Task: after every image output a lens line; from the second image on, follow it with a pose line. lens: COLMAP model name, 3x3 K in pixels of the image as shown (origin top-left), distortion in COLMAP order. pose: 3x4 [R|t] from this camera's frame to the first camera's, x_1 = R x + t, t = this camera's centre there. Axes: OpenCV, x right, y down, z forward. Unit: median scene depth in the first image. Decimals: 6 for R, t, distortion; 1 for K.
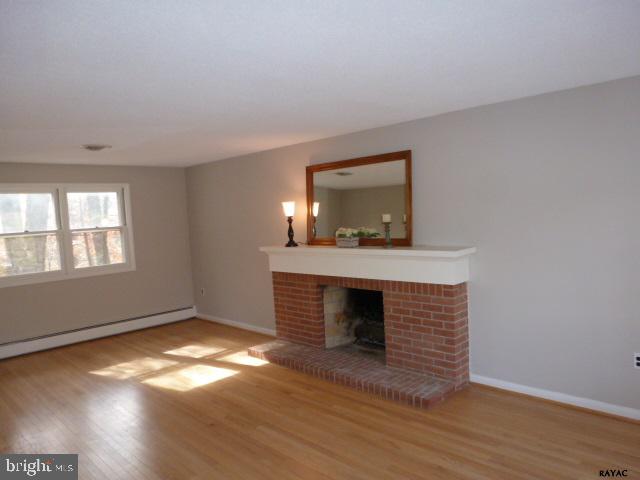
lens RADIAL K [[471.6, 0, 320.0], [0, 471.6, 240.0], [0, 0, 1]] dist [-0.033387, -0.001418]
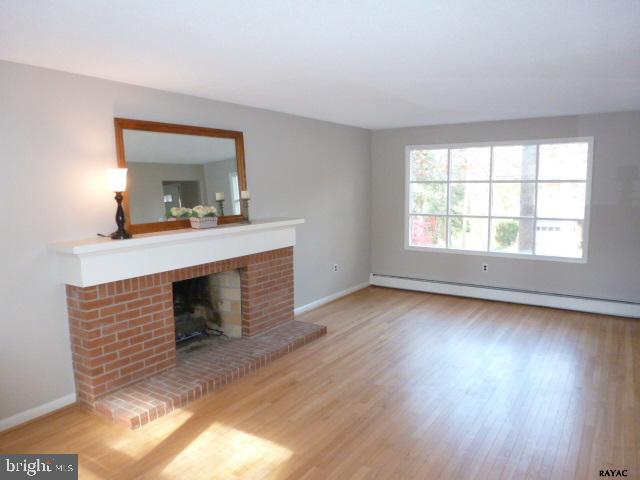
lens RADIAL K [[444.6, 0, 319.4], [0, 444.6, 247.4], [0, 0, 1]] dist [-0.000333, -0.000356]
pose [[-0.179710, -0.071810, 0.981095, -0.811324], [0.091976, 0.991737, 0.089437, -0.003995], [-0.979410, 0.106310, -0.171621, 0.968958]]
